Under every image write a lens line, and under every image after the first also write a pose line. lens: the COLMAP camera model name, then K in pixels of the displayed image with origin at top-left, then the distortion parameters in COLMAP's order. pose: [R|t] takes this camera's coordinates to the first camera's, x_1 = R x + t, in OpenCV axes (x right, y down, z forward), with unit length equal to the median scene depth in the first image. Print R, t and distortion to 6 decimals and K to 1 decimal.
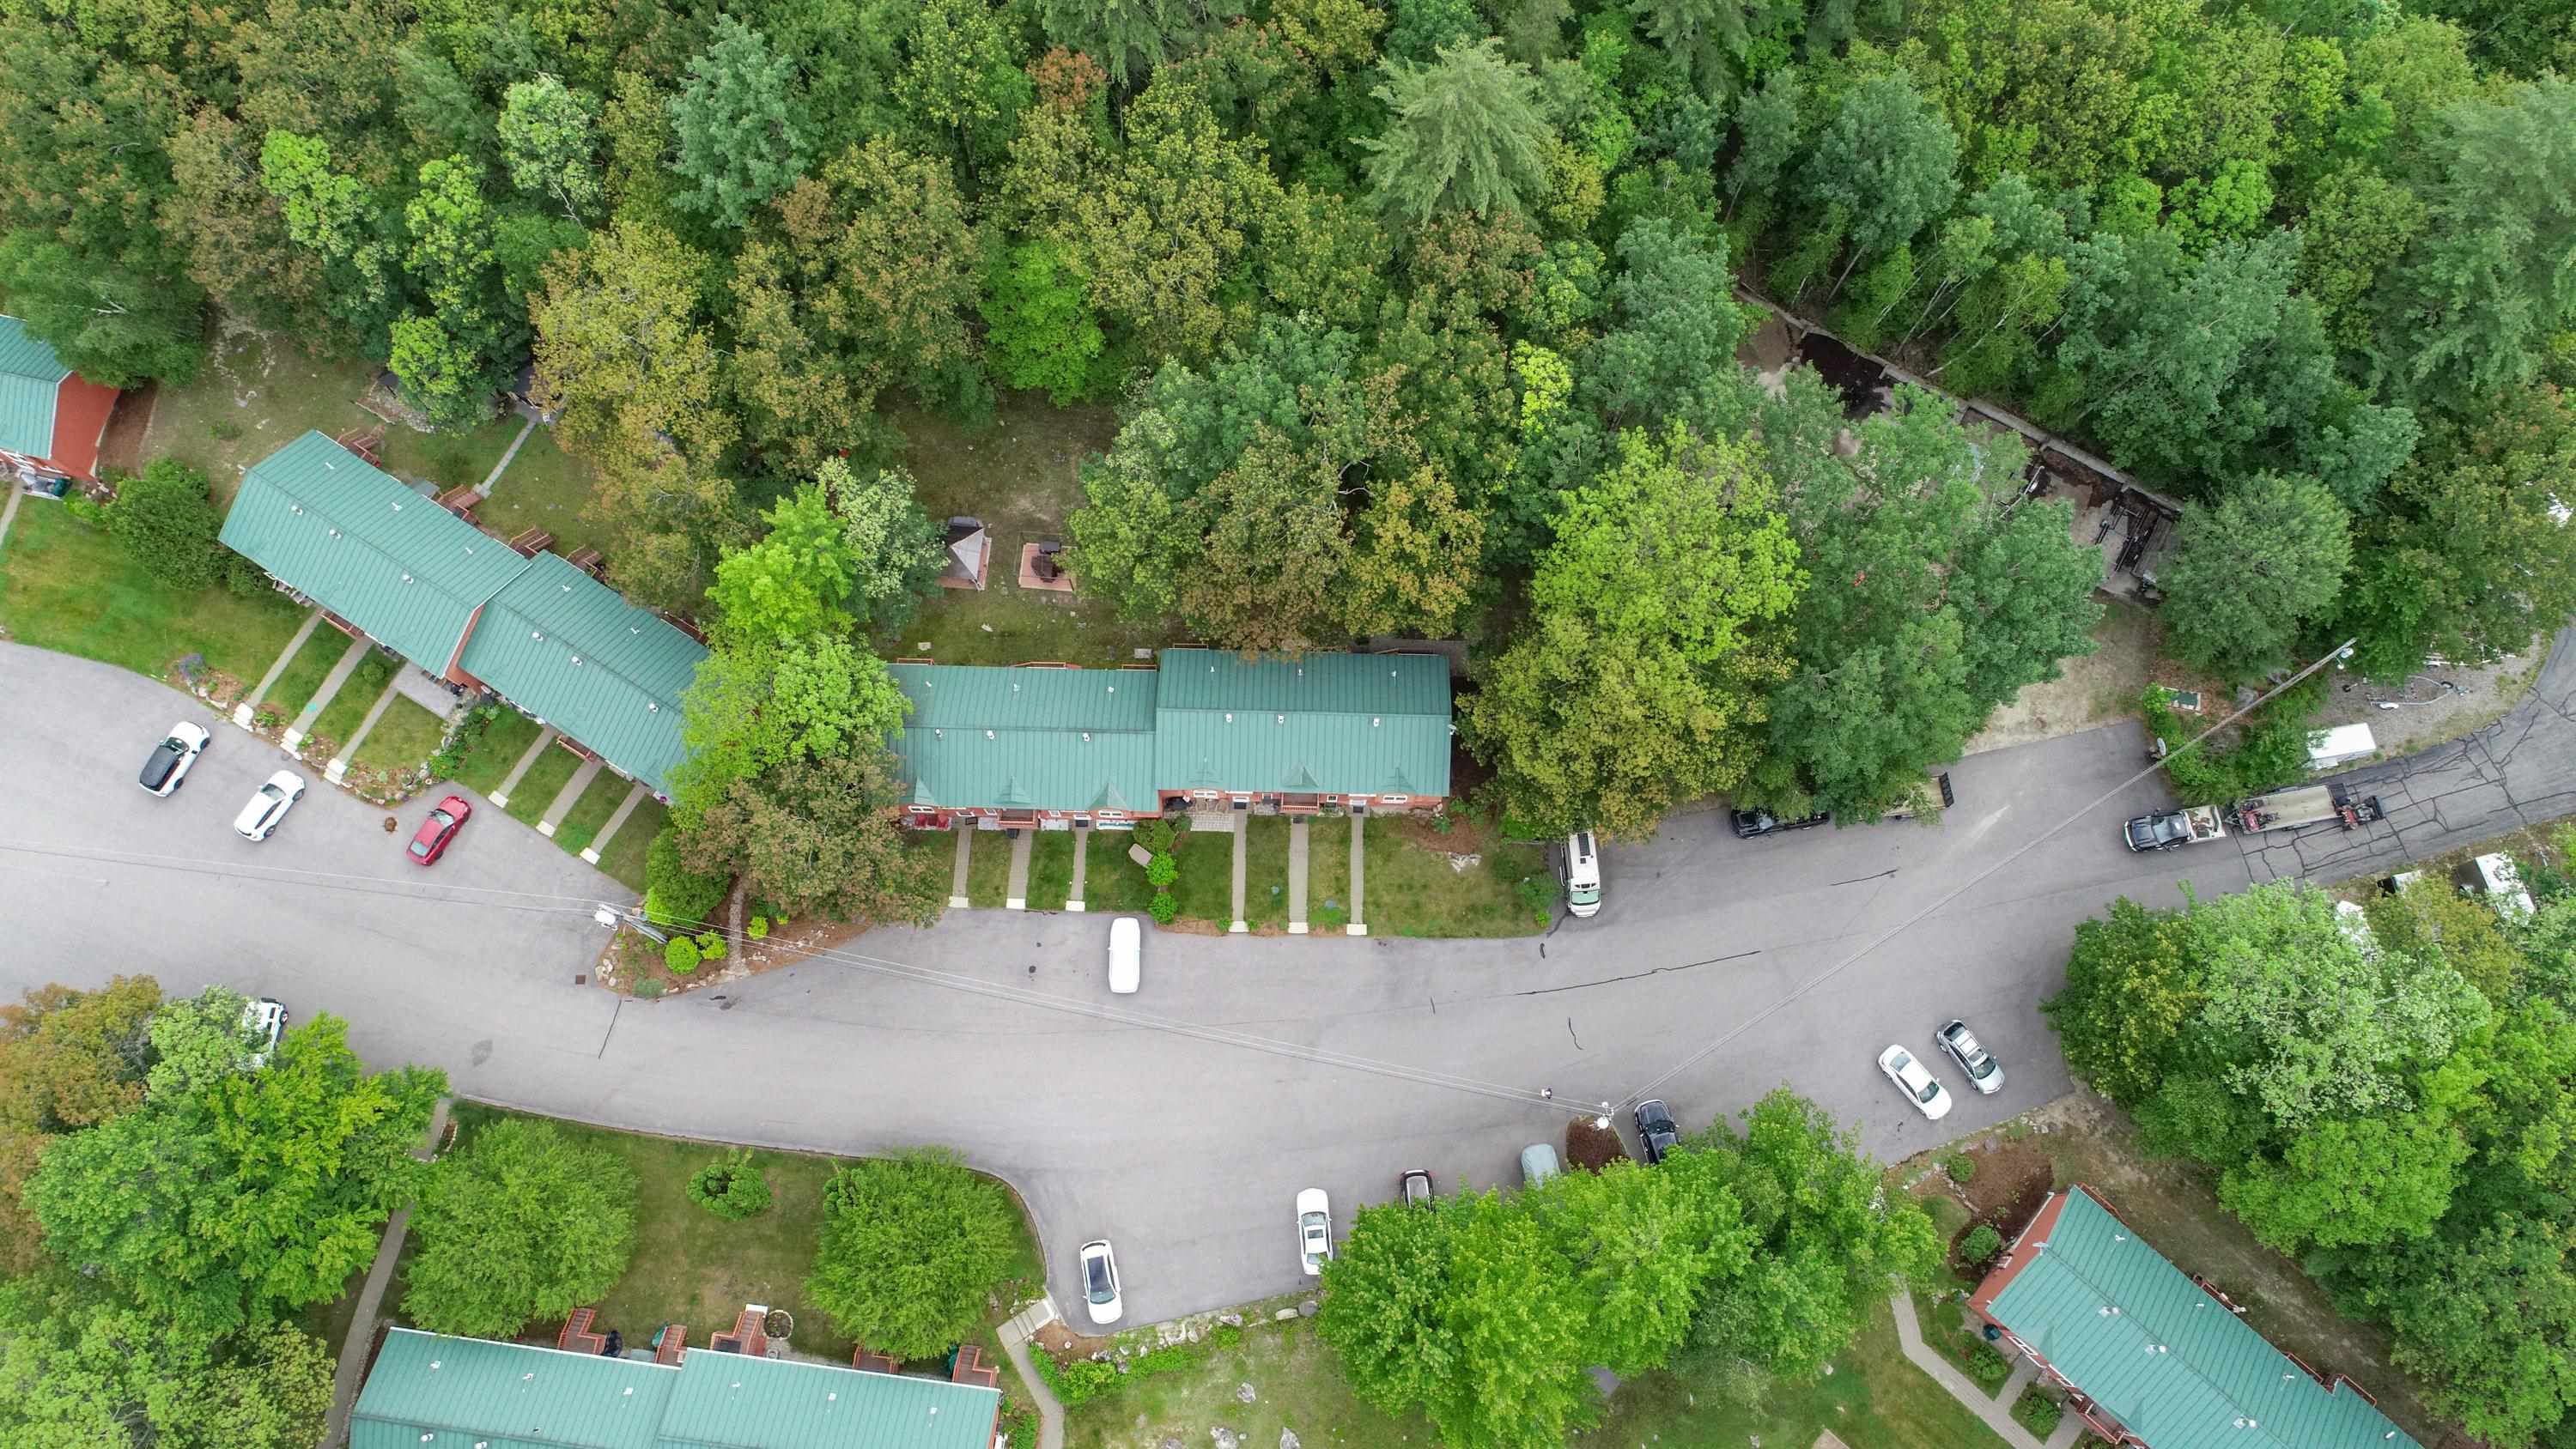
lens RADIAL K [[1739.9, 0, 1291.8], [0, 1739.9, 736.8], [0, 0, 1]] dist [0.000265, -0.002996]
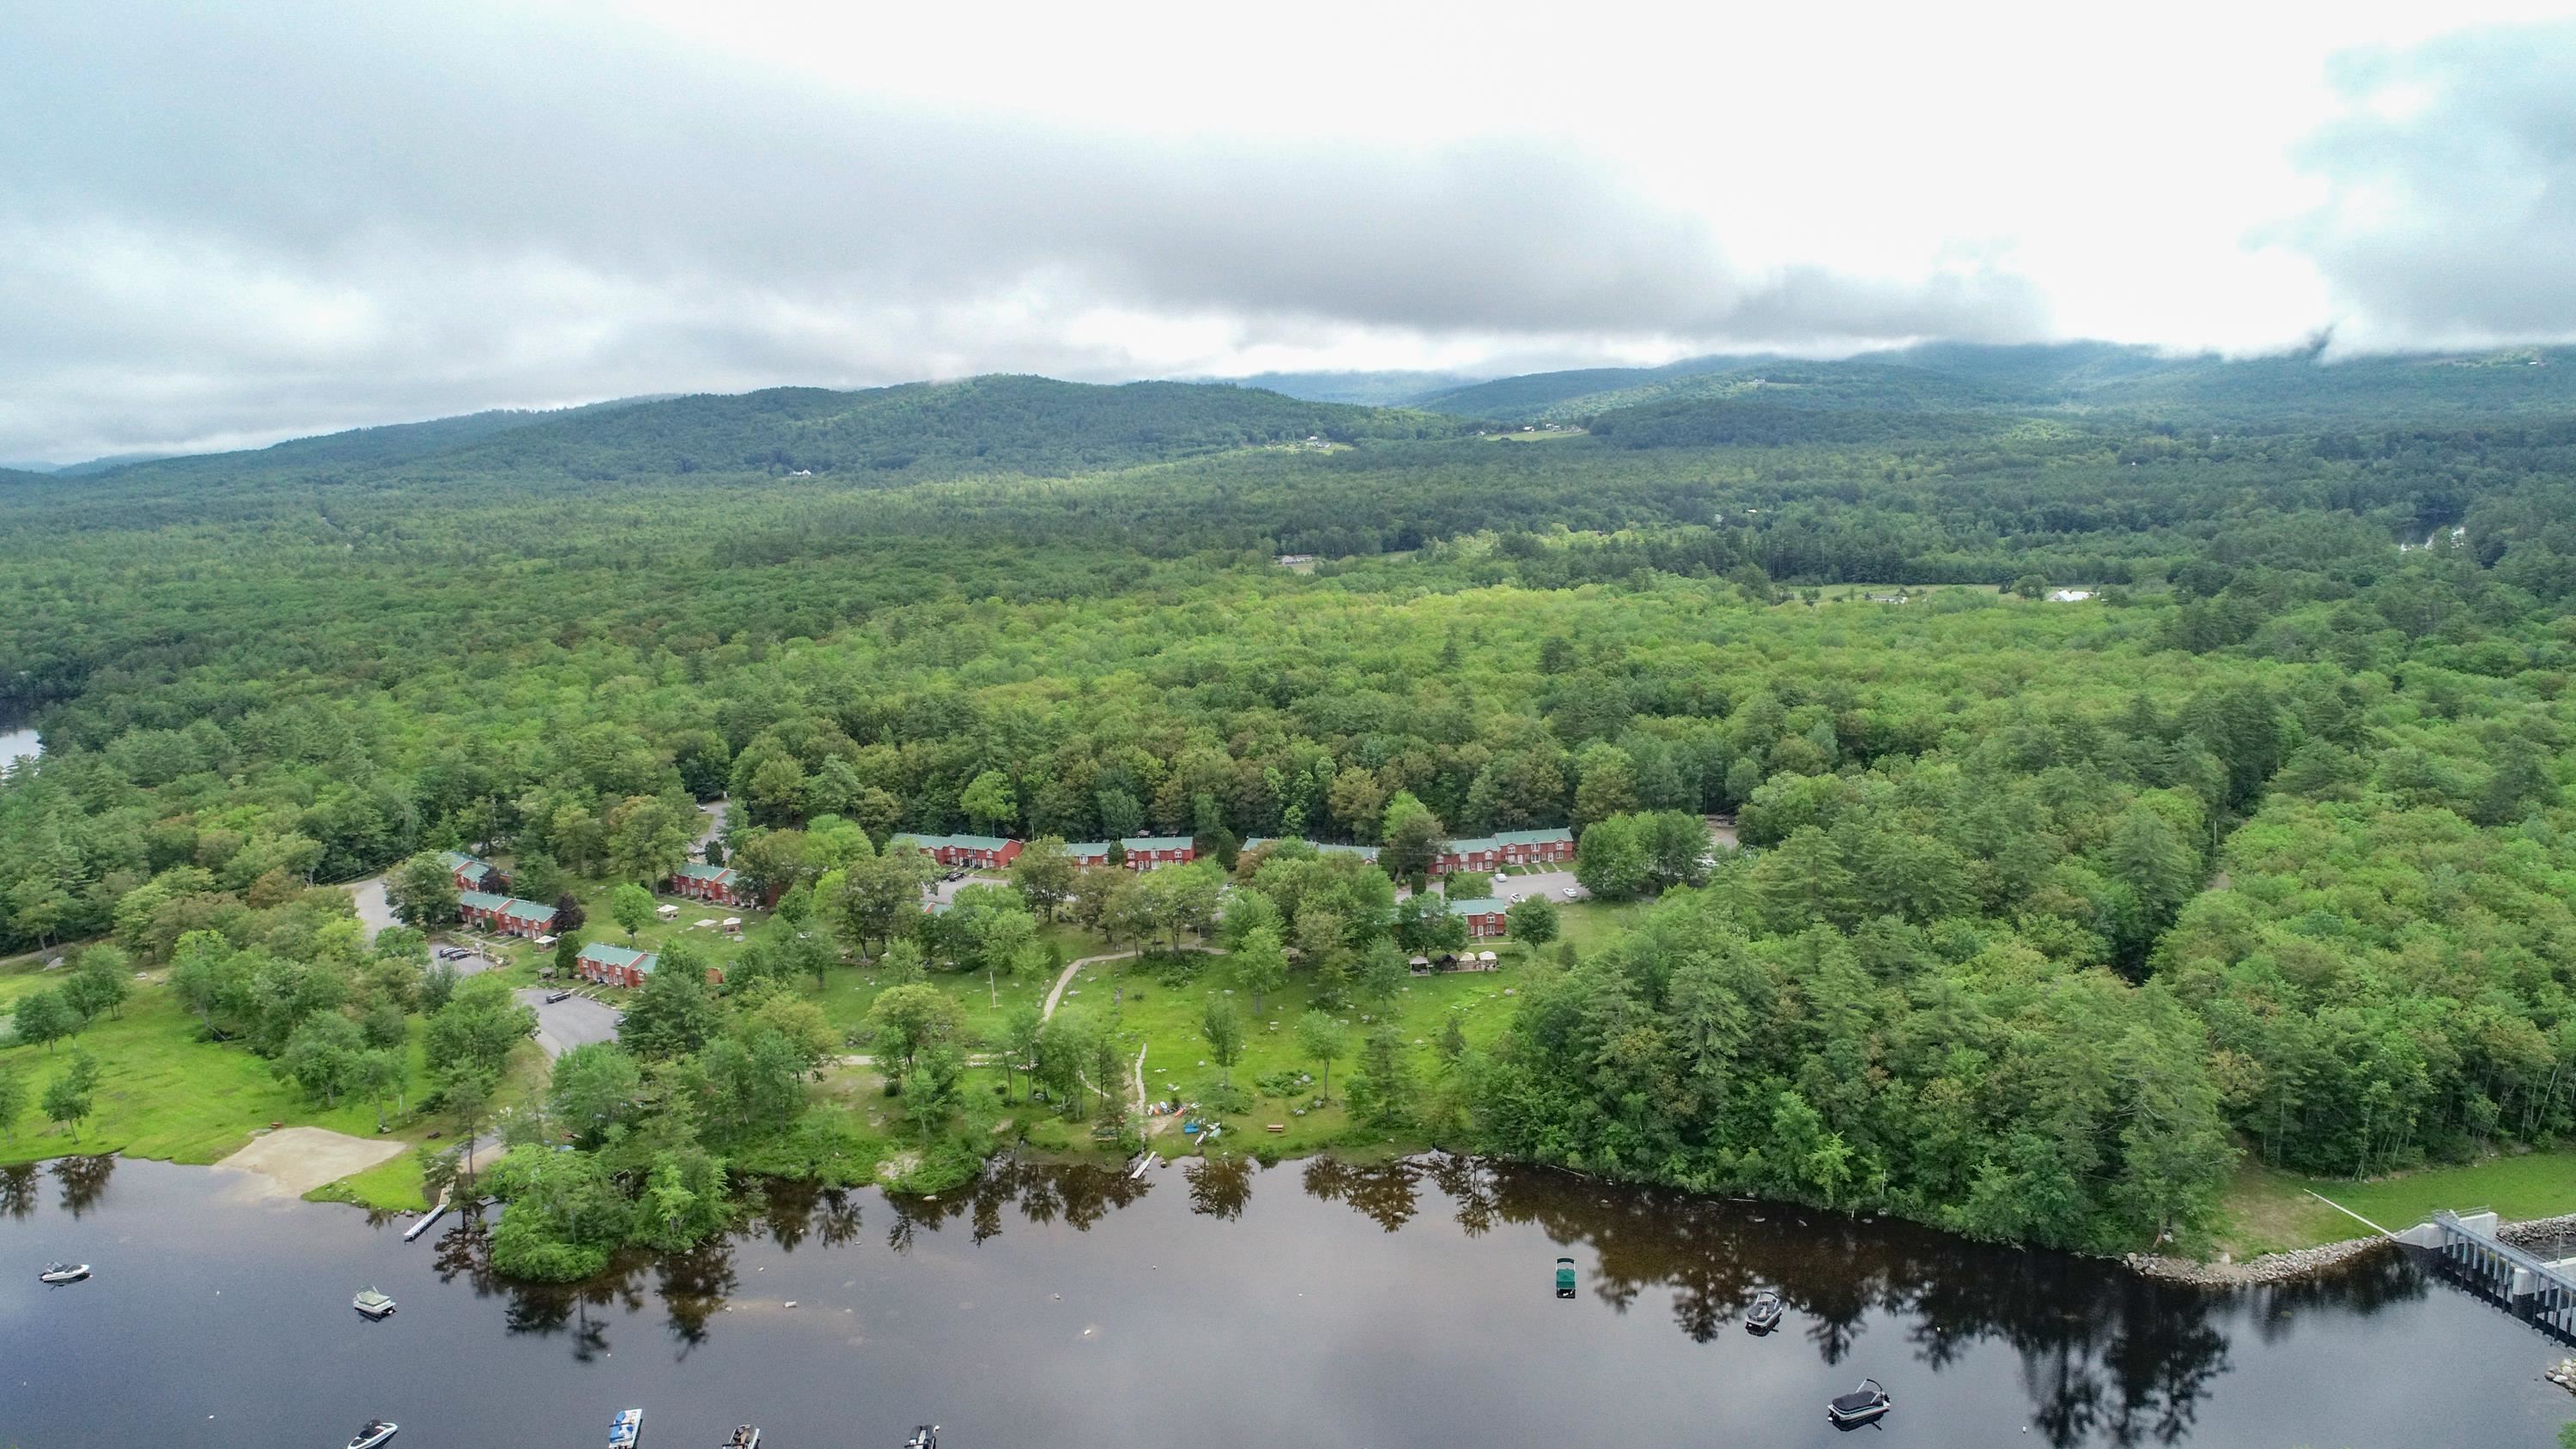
lens RADIAL K [[1773.4, 0, 1288.0], [0, 1773.4, 724.5], [0, 0, 1]] dist [0.000600, -0.003505]
pose [[0.991038, -0.075966, 0.109873, -0.942289], [0.132164, 0.438297, -0.889060, 3.306009], [0.019382, 0.895614, 0.444409, -0.990839]]
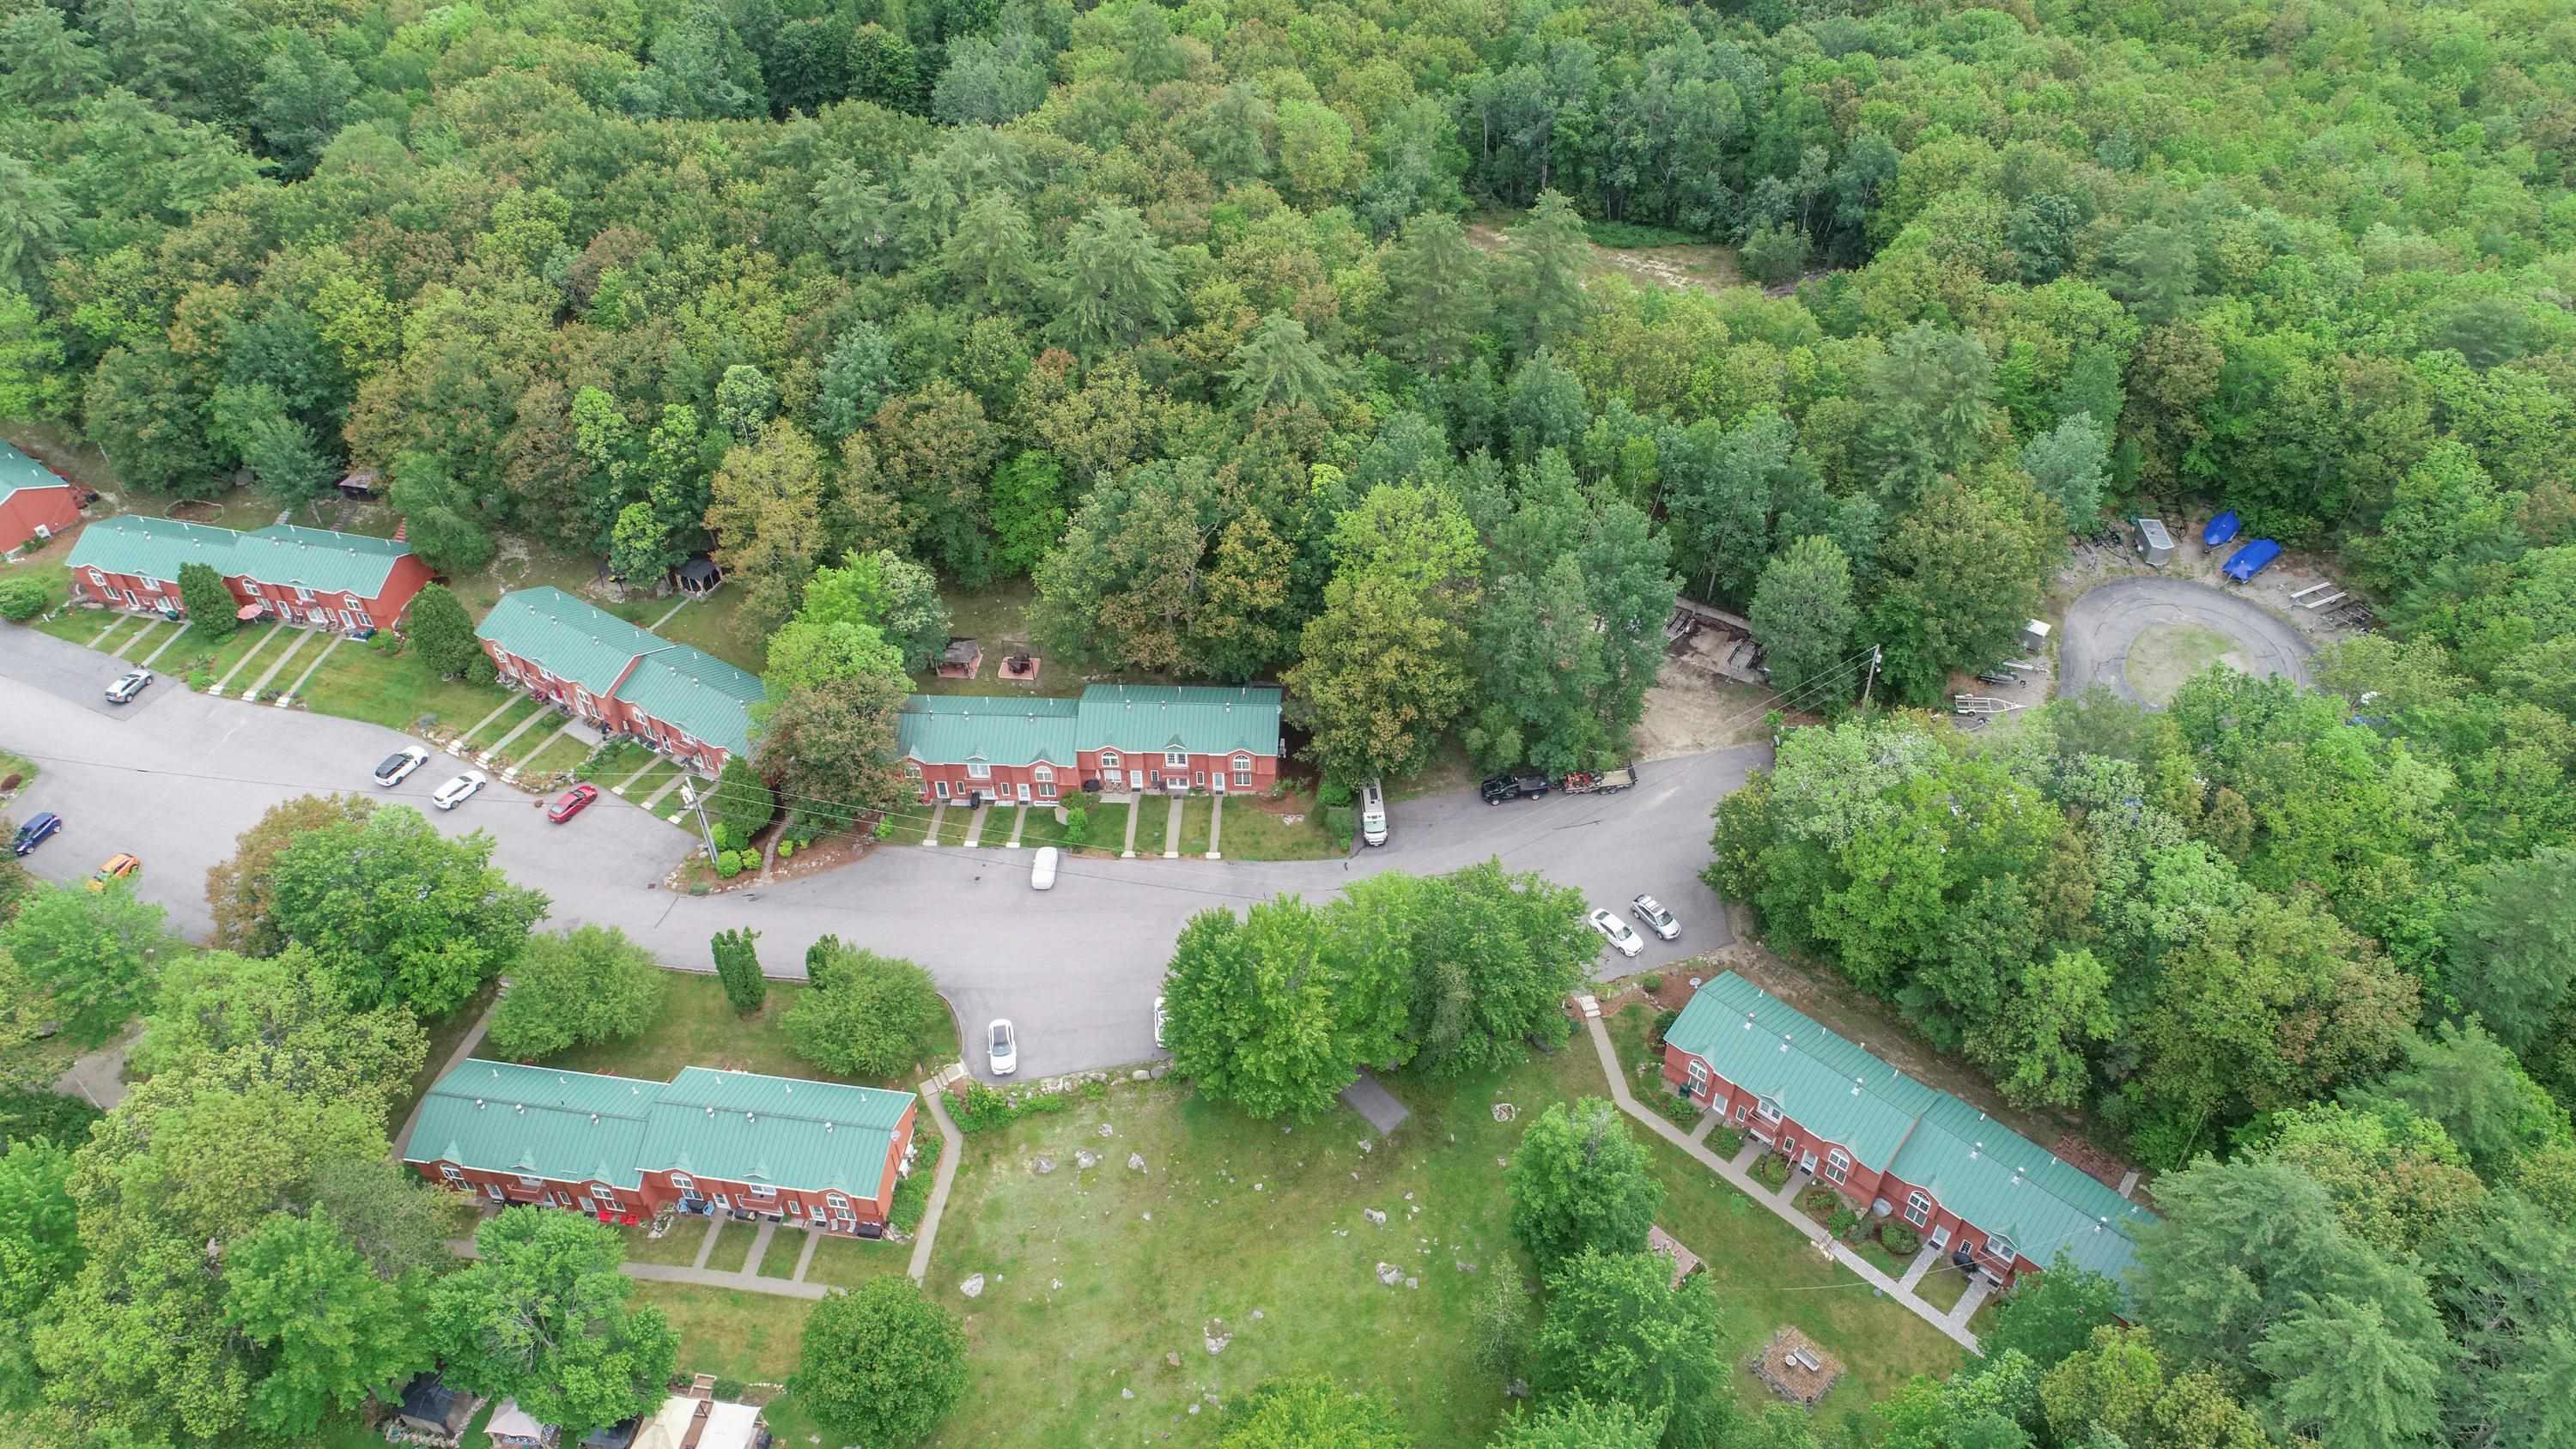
lens RADIAL K [[1739.9, 0, 1291.8], [0, 1739.9, 736.8], [0, 0, 1]] dist [0.000265, -0.002996]
pose [[0.999676, 0.002804, -0.025316, 0.136251], [-0.015645, 0.851913, -0.523450, 0.762363], [0.020099, 0.523676, 0.851680, -0.233434]]
